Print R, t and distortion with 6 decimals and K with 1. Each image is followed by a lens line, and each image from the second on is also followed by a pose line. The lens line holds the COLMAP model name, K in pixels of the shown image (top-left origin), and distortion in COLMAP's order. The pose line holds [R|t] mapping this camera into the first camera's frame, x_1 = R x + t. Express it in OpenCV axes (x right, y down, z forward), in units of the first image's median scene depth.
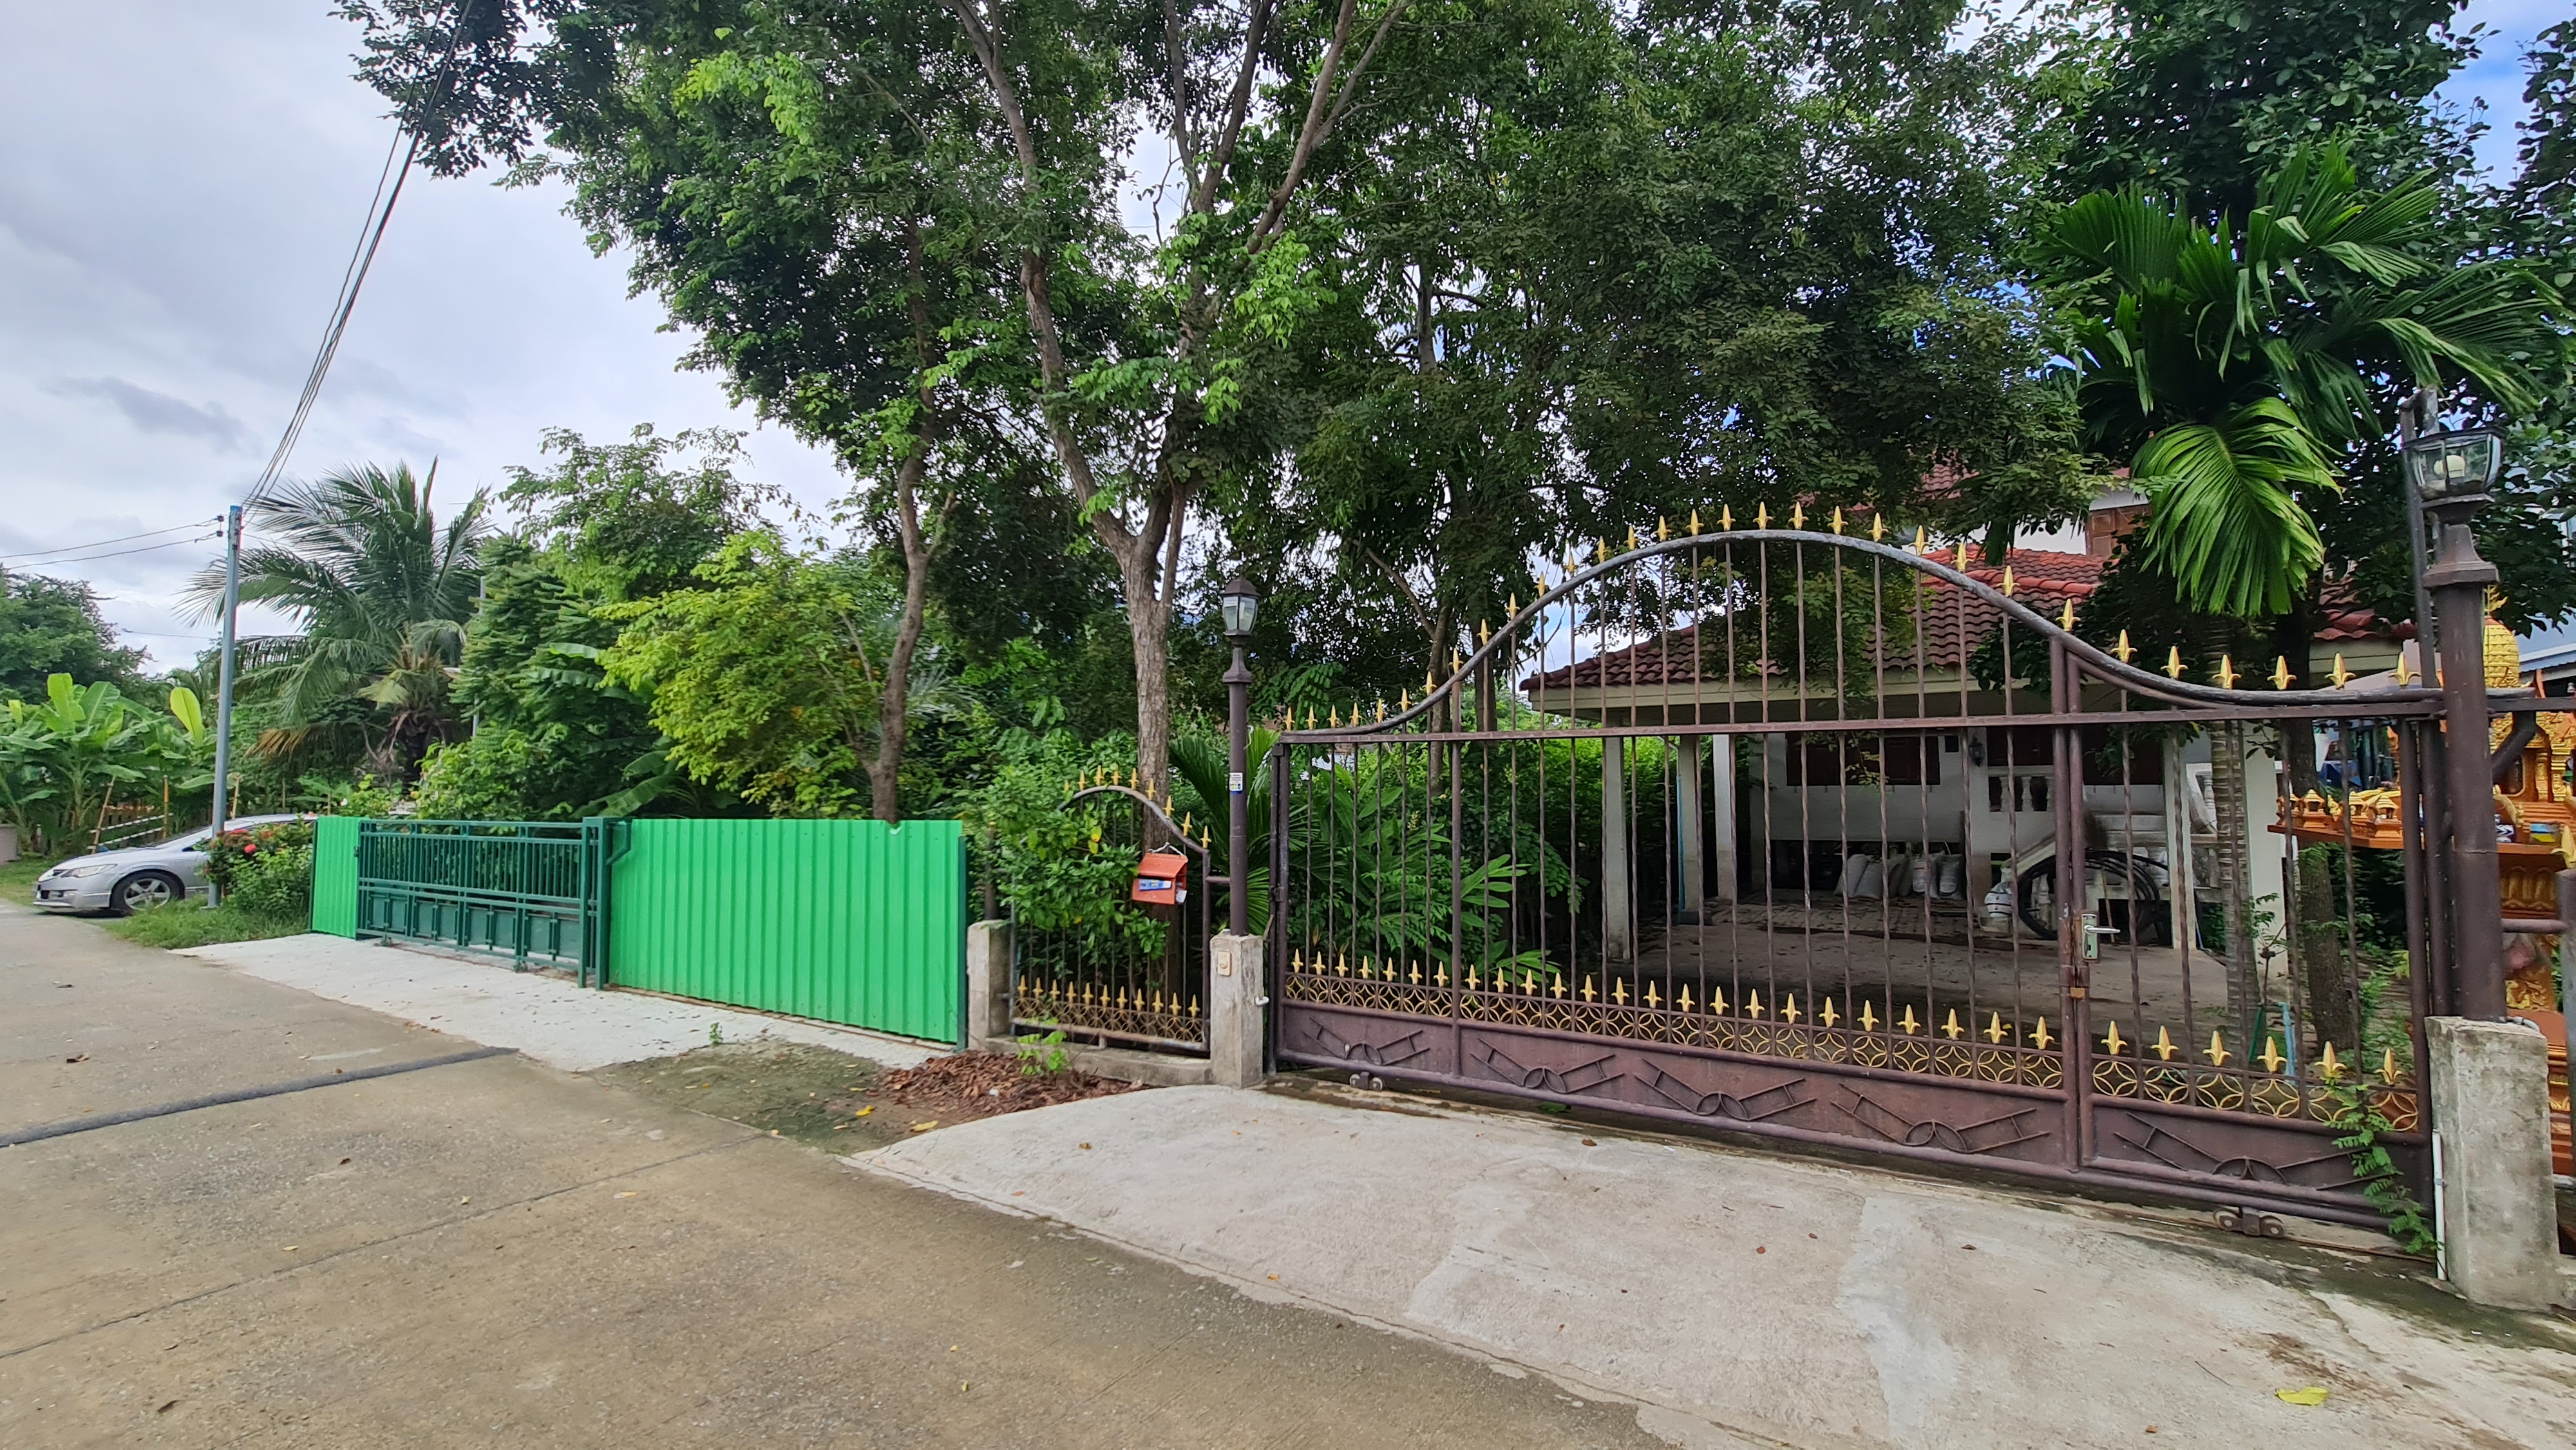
lens RADIAL K [[1050.6, 0, 1284.9], [0, 1050.6, 726.4], [0, 0, 1]] dist [-0.002434, -0.000148]
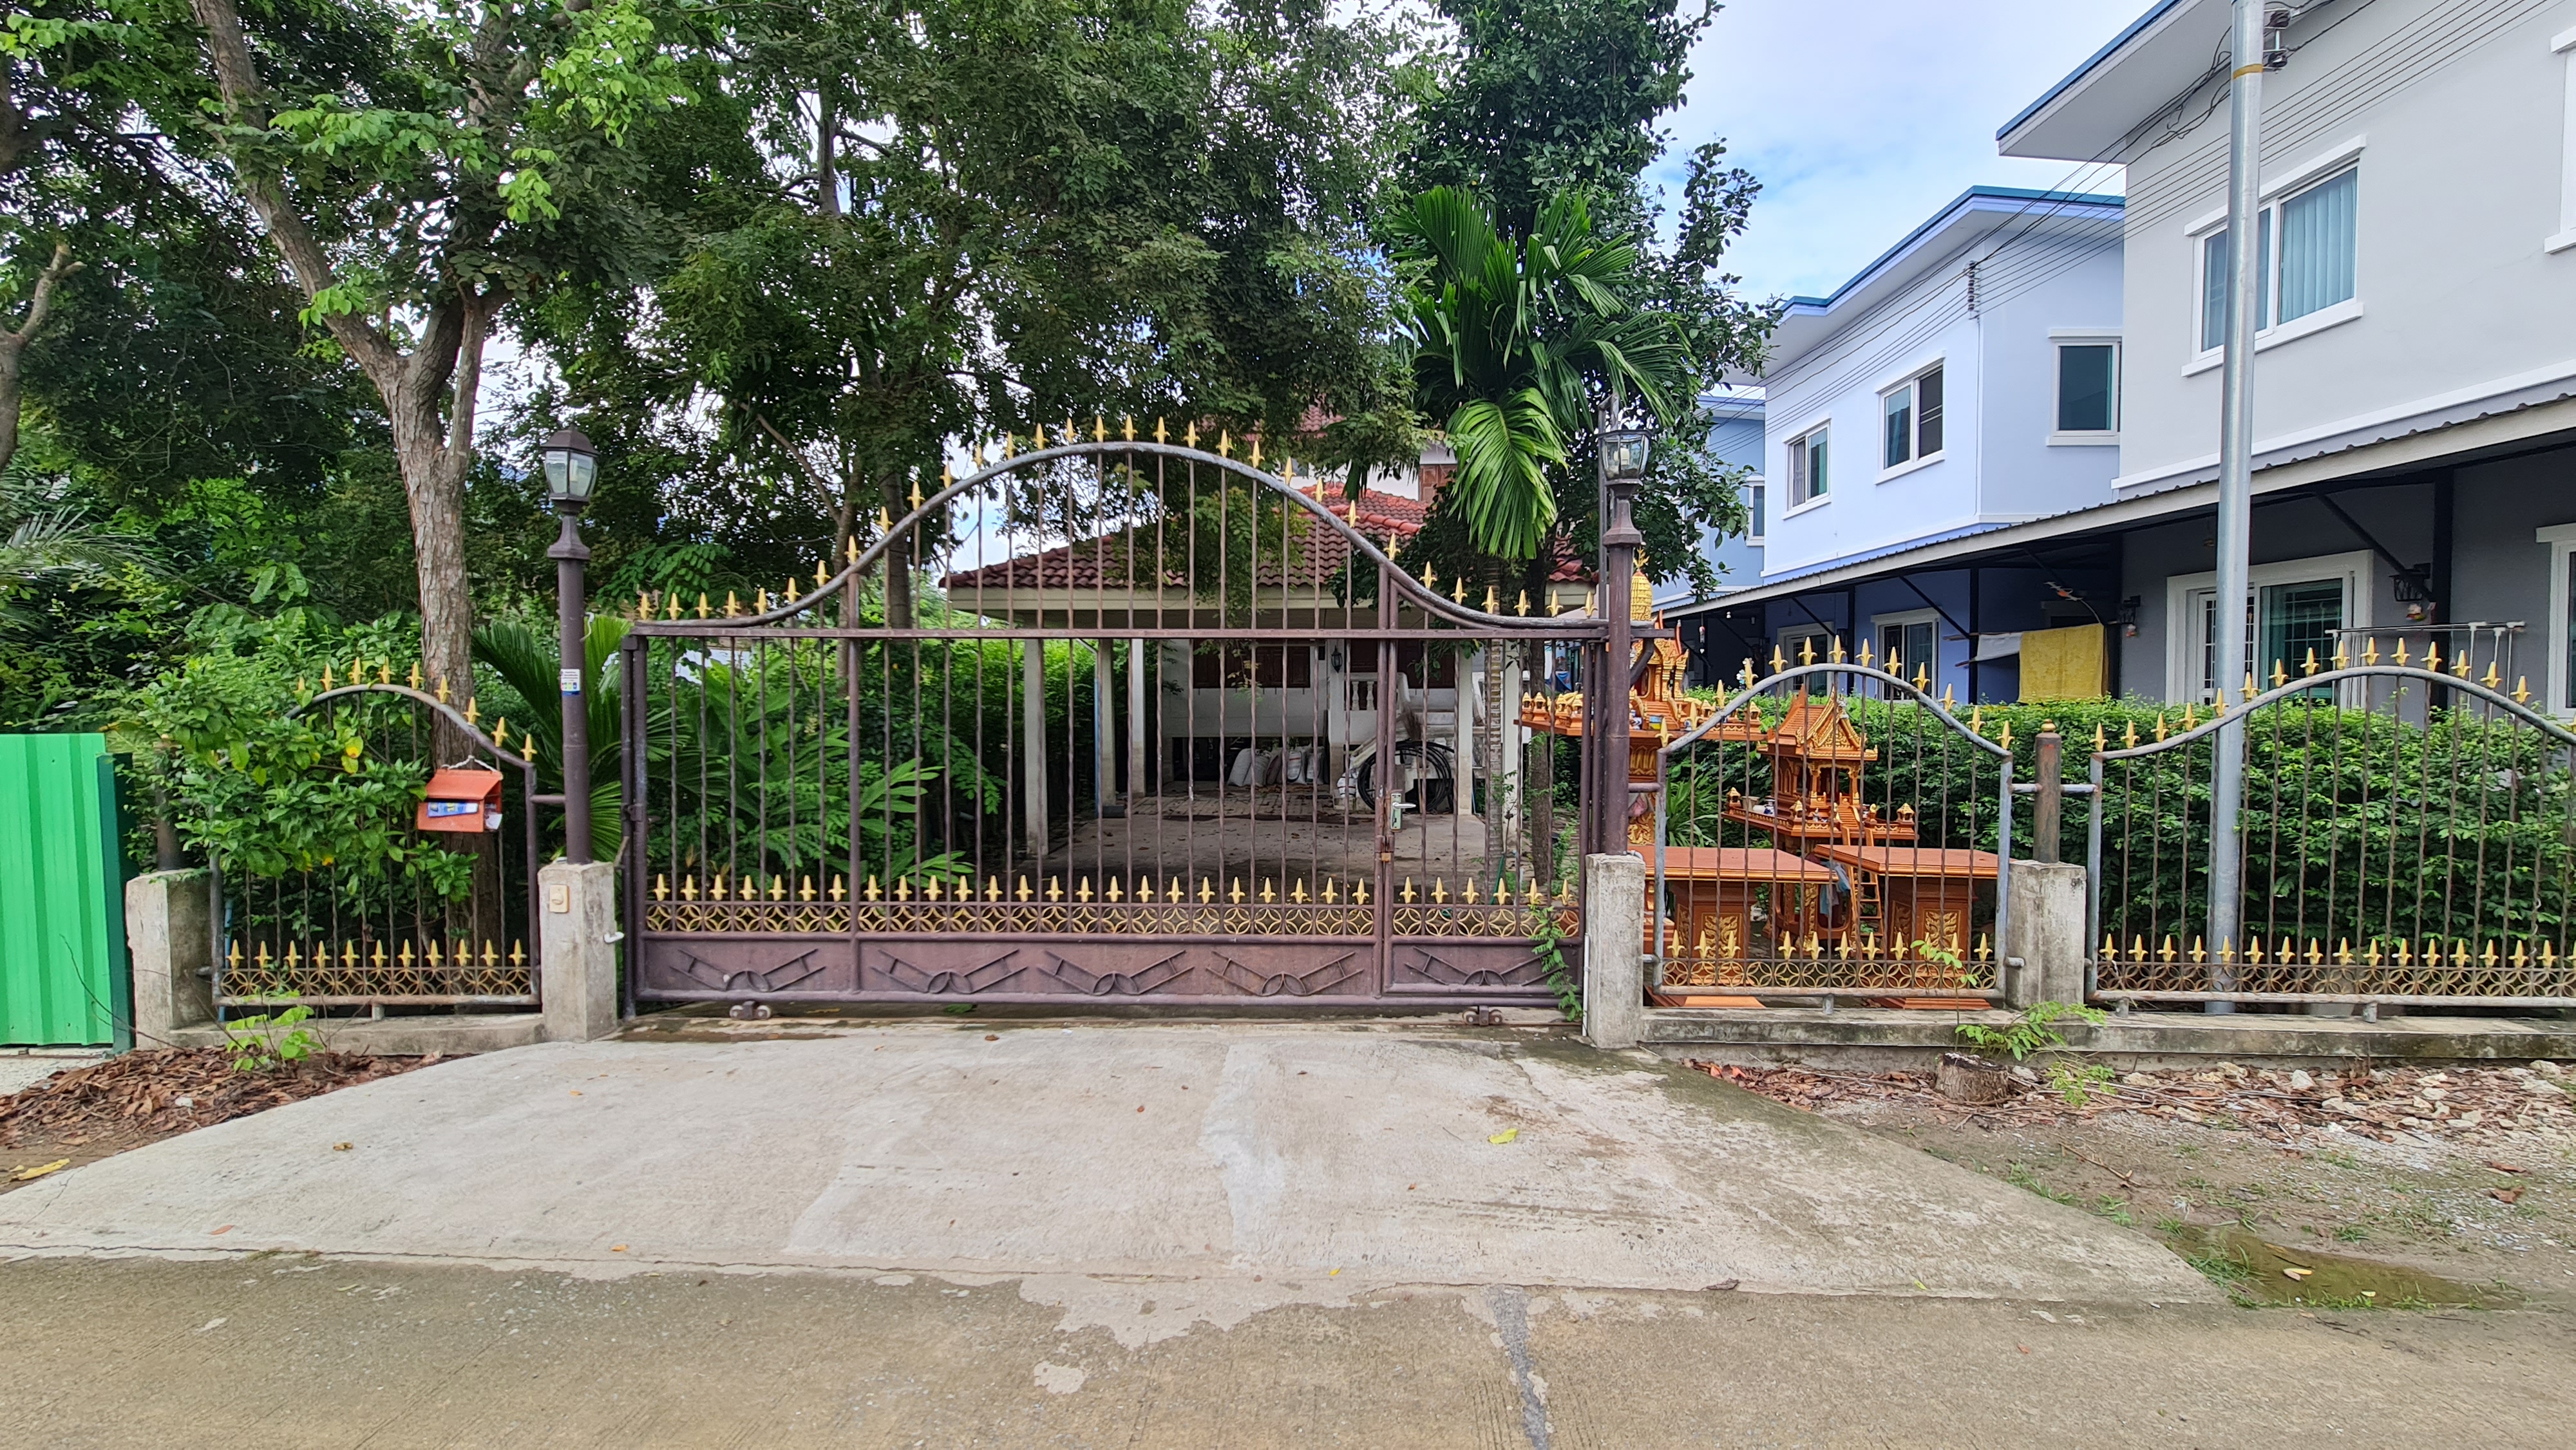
lens RADIAL K [[1050.6, 0, 1283.4], [0, 1050.6, 728.4], [0, 0, 1]] dist [-0.002434, -0.000148]
pose [[0.863855, -0.015996, 0.503487, 0.022181], [-0.032786, 0.995591, 0.087883, -0.000851], [-0.502673, -0.092425, 0.859522, 0.008278]]
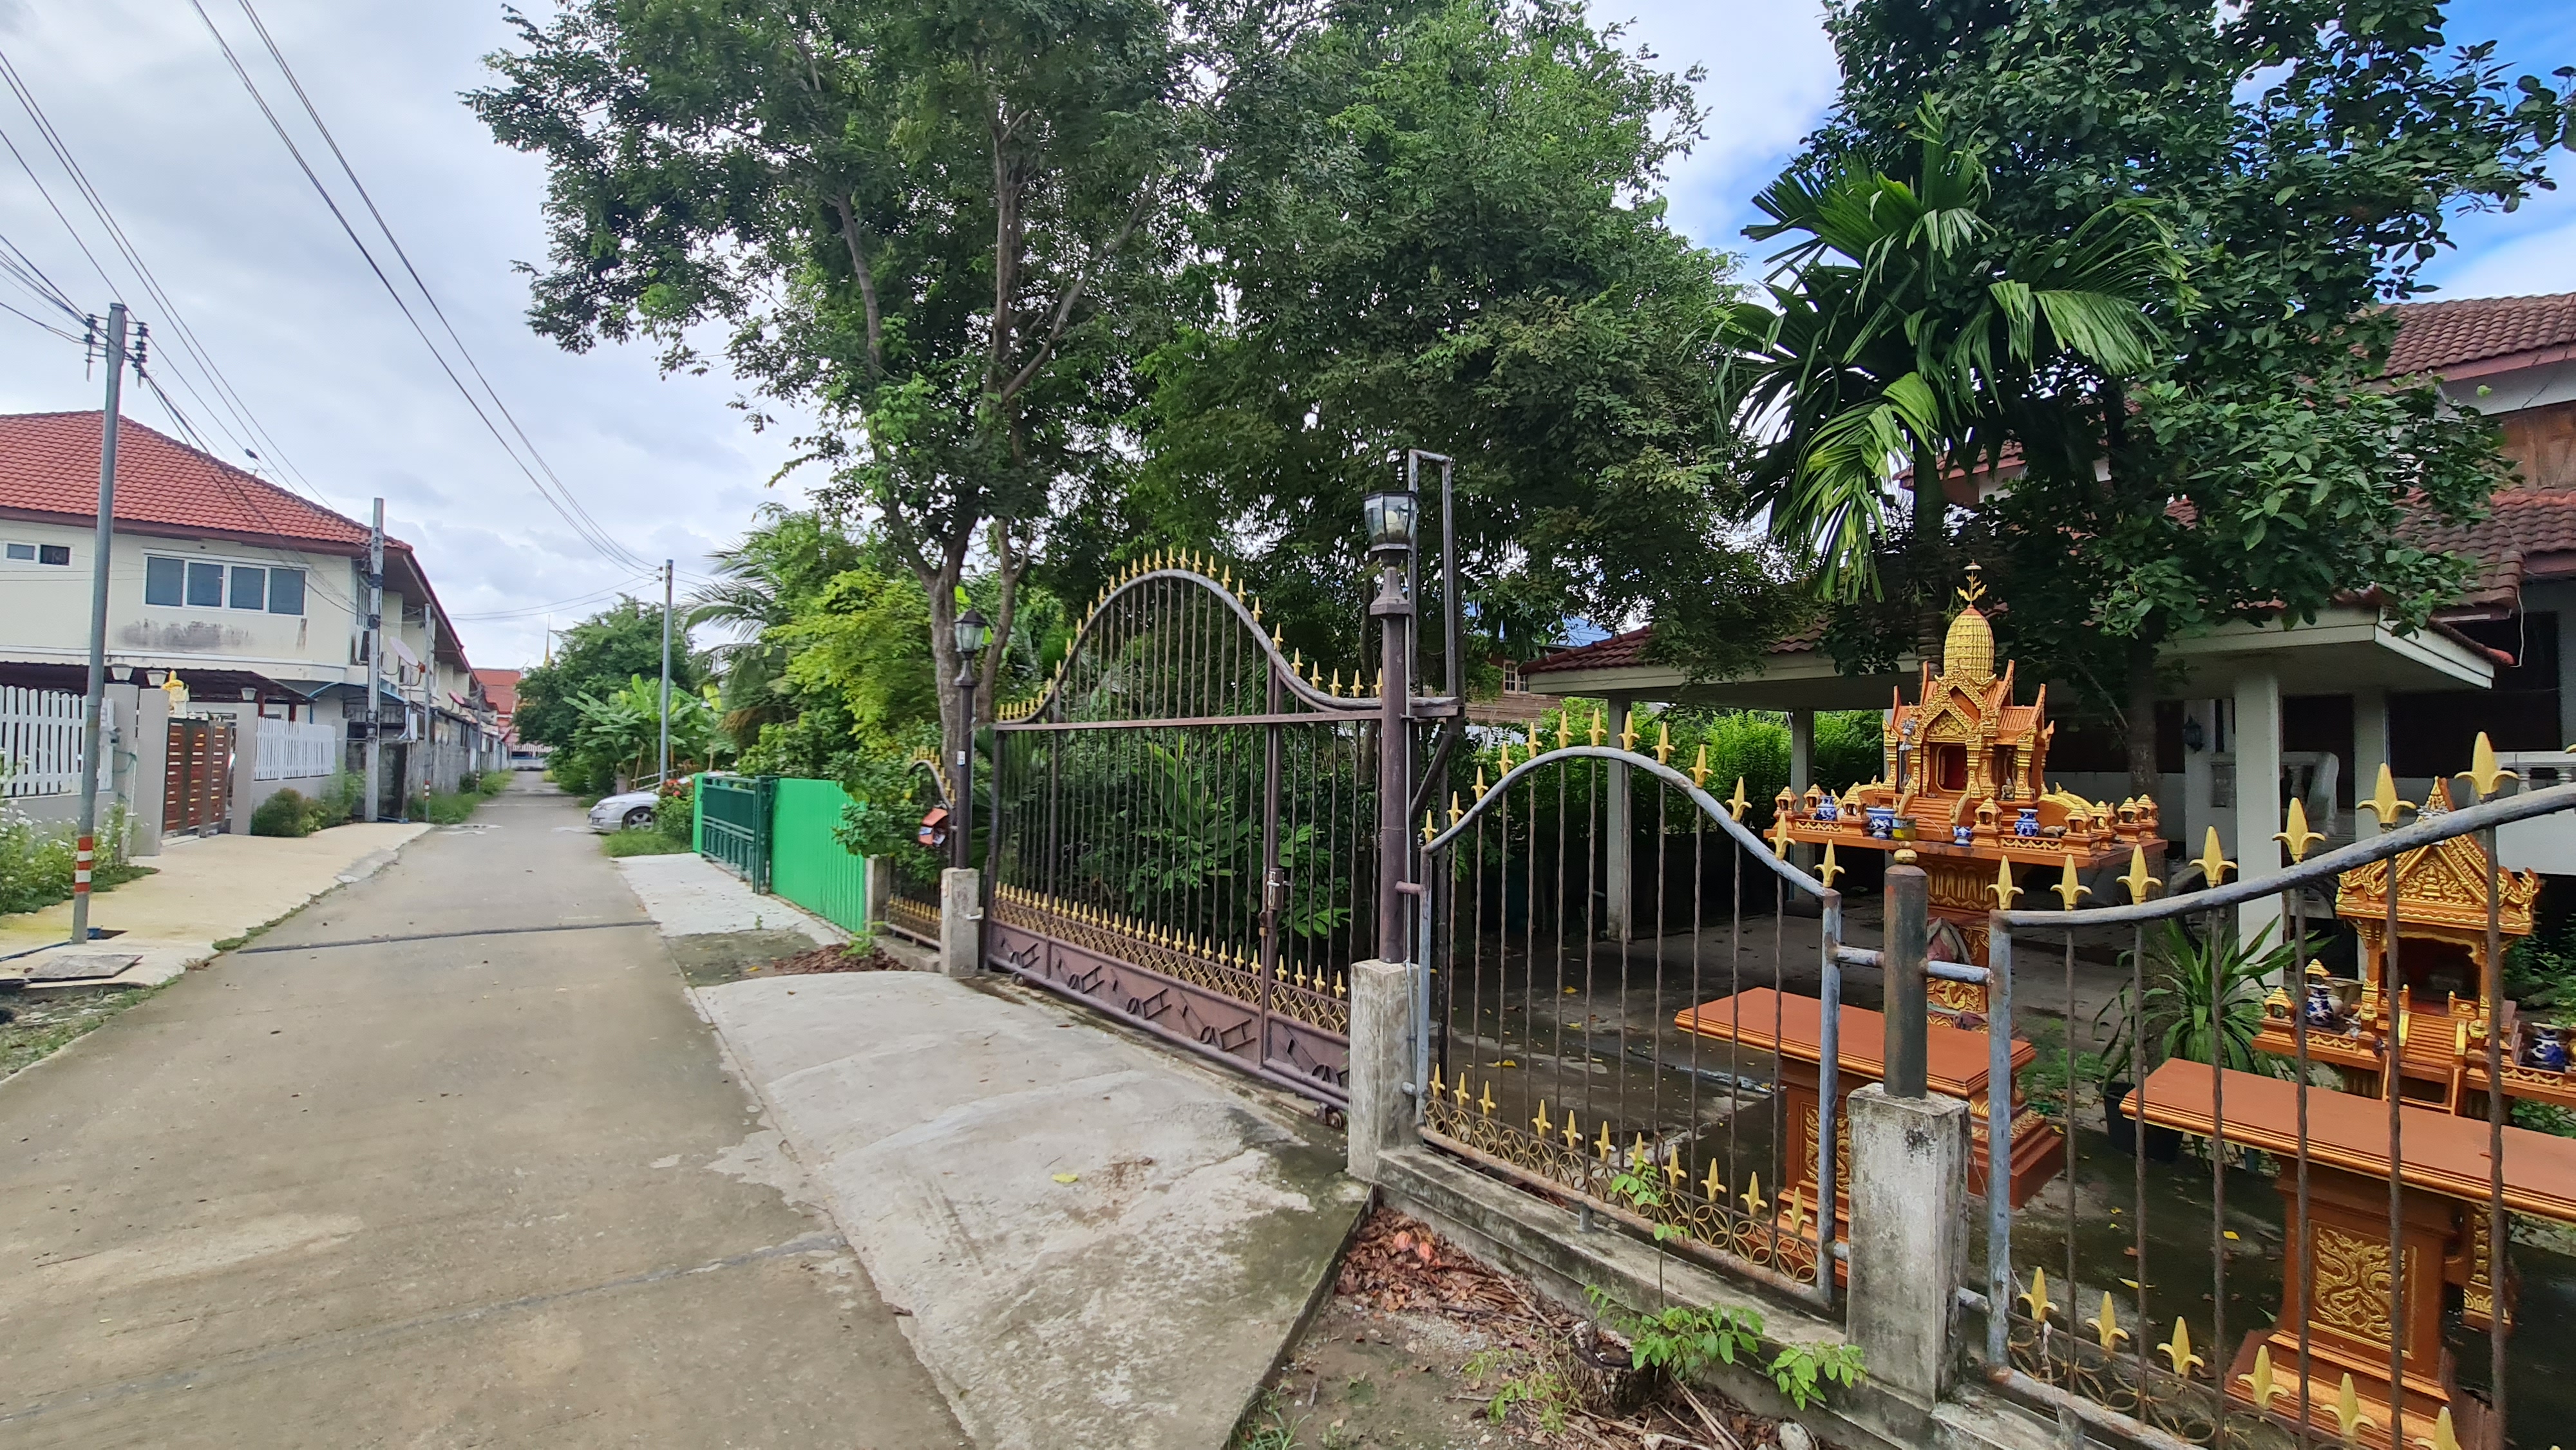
lens RADIAL K [[1050.6, 0, 1276.3], [0, 1050.6, 736.2], [0, 0, 1]] dist [-0.002434, -0.000148]
pose [[0.928313, 0.005815, -0.371755, 0.903716], [0.007523, 0.999379, 0.034419, -0.022240], [0.371724, -0.034749, 0.927693, -0.132803]]
